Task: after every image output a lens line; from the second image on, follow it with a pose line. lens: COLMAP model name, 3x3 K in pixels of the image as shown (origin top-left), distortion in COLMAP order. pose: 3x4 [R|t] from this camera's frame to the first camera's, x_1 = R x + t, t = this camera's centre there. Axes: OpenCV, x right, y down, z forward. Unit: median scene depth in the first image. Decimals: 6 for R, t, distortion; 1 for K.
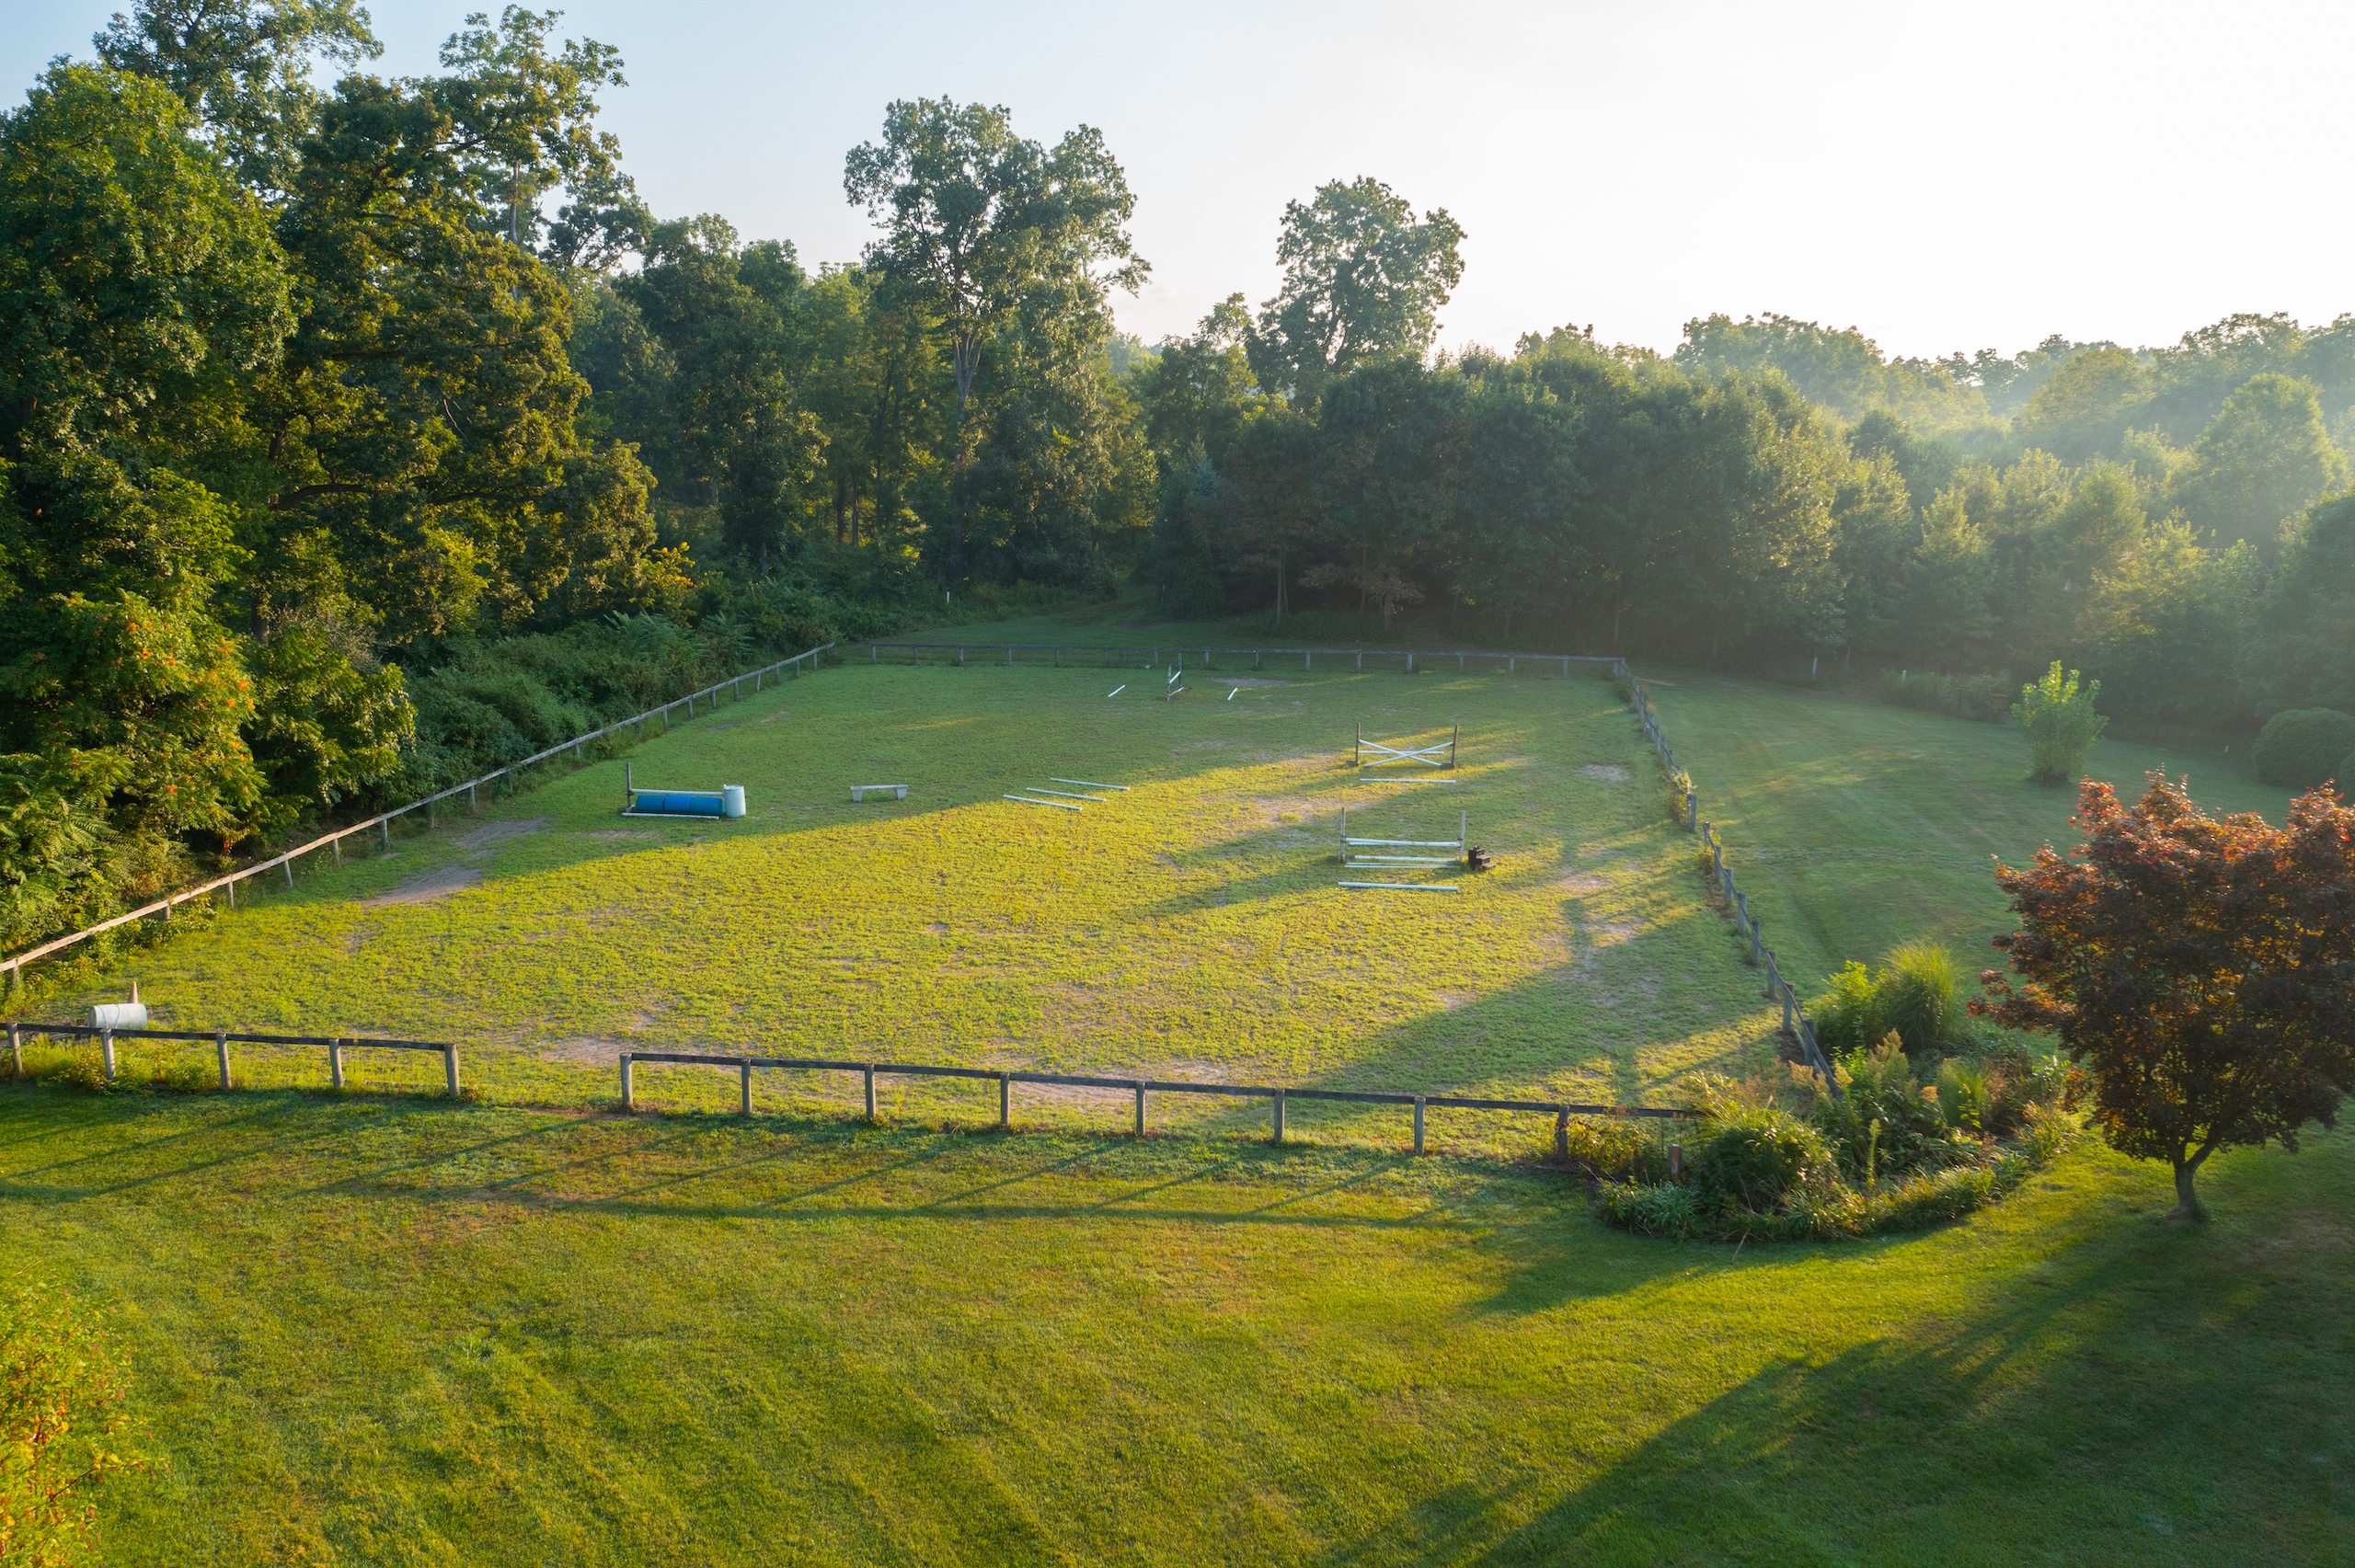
lens RADIAL K [[1859.5, 0, 1166.1], [0, 1859.5, 796.5], [0, 0, 1]] dist [-0.019863, 0.009587]
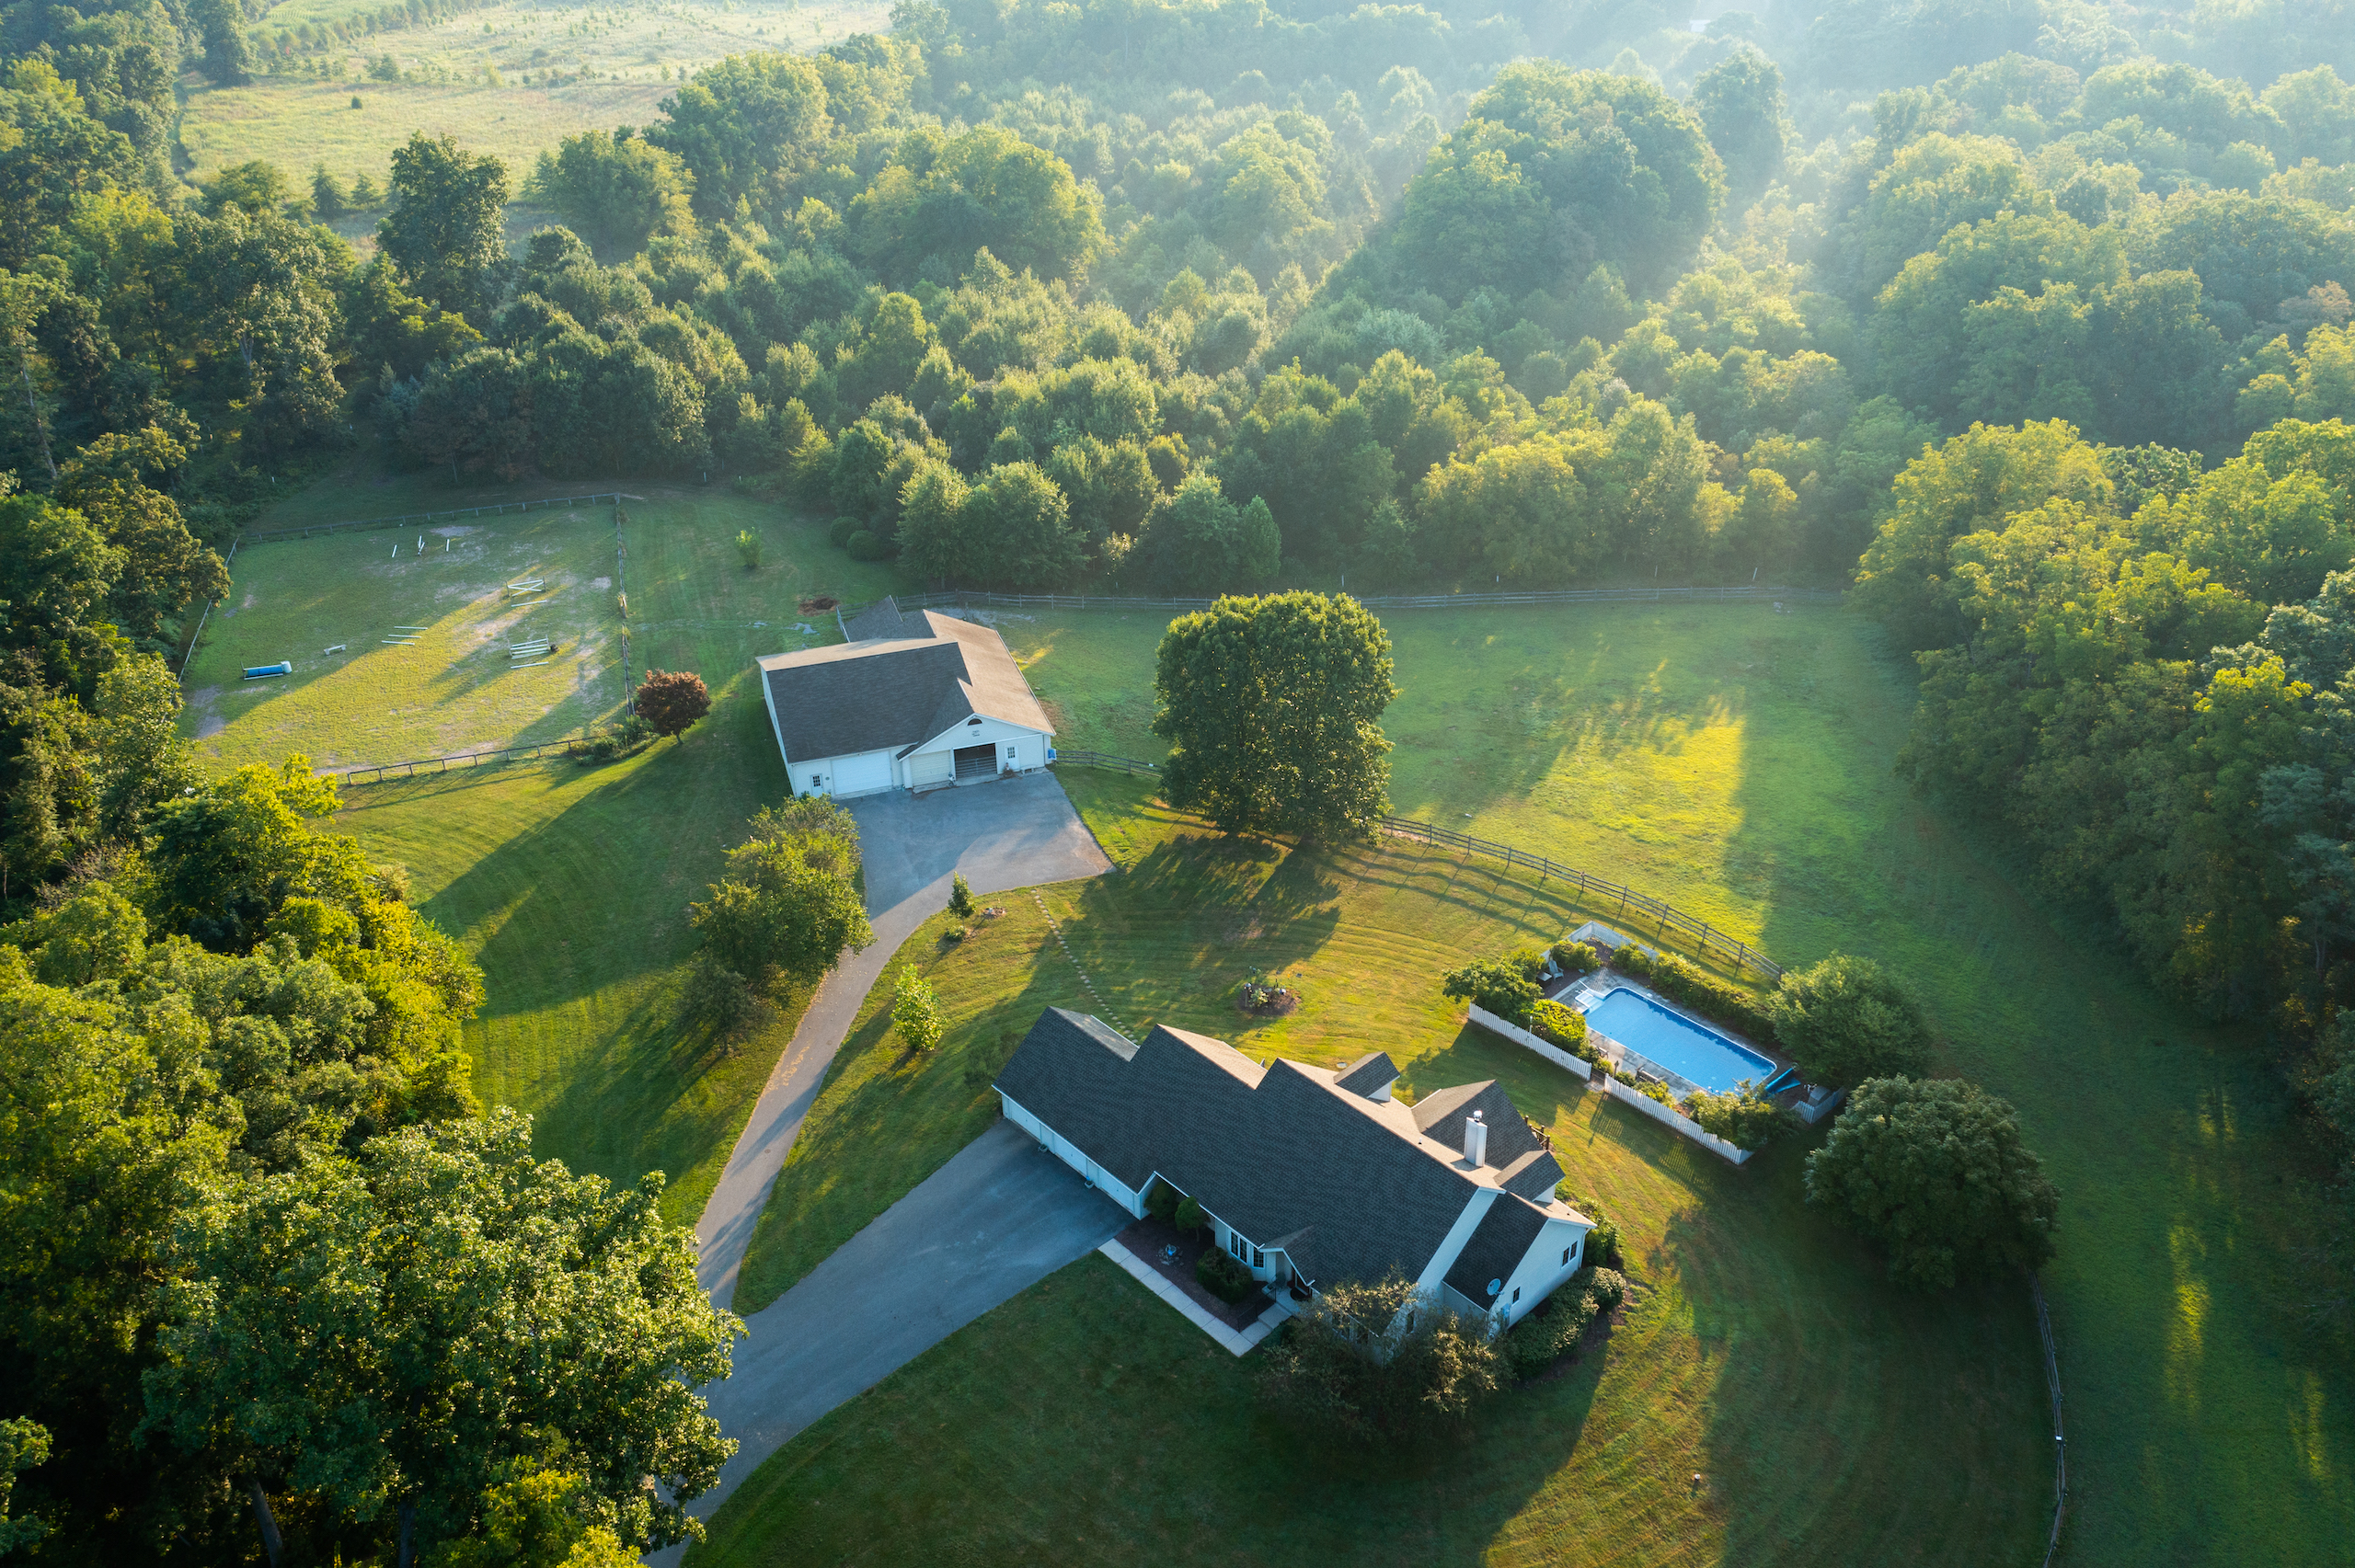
lens RADIAL K [[1859.5, 0, 1166.1], [0, 1859.5, 796.5], [0, 0, 1]] dist [-0.019863, 0.009587]
pose [[0.905656, -0.225377, 0.359156, -0.124745], [0.104895, 0.939798, 0.325233, -0.969520], [-0.410834, -0.256875, 0.874775, -3.412343]]
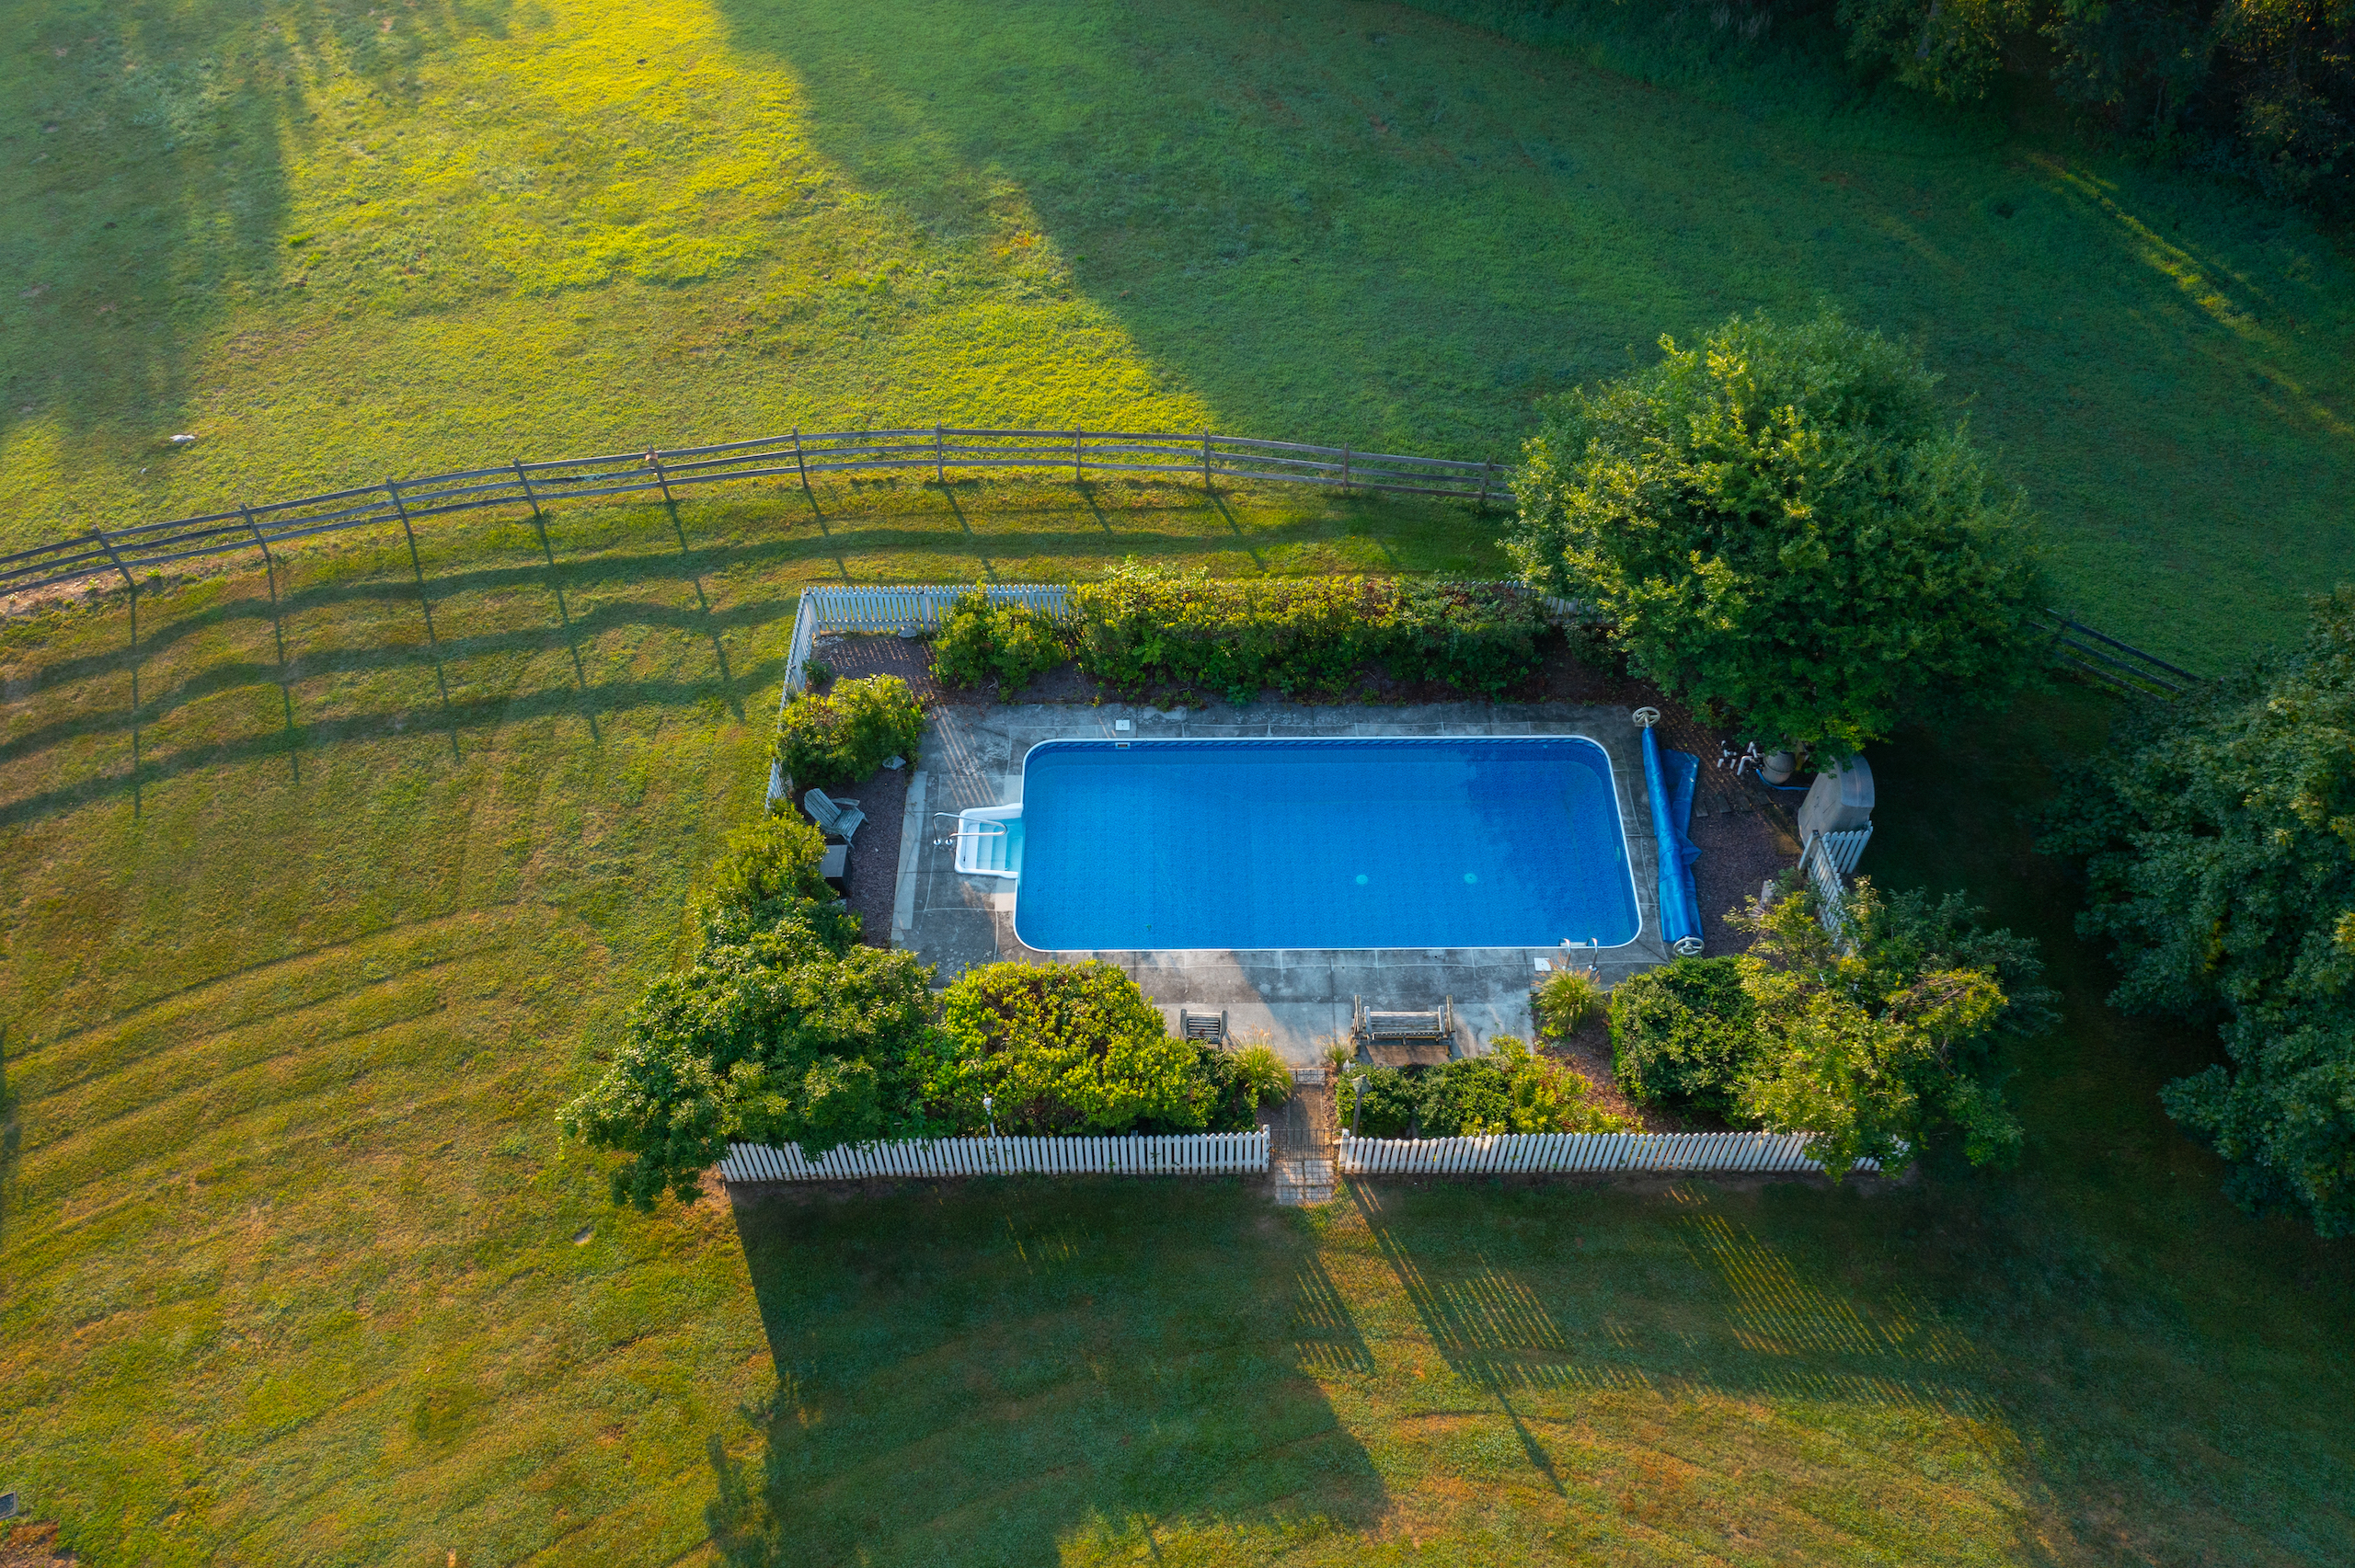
lens RADIAL K [[1859.5, 0, 1166.1], [0, 1859.5, 796.5], [0, 0, 1]] dist [-0.019863, 0.009587]
pose [[0.308223, -0.732384, 0.607134, 1.109072], [0.216206, 0.675434, 0.705013, -0.172788], [-0.926420, -0.086035, 0.366530, -1.372271]]
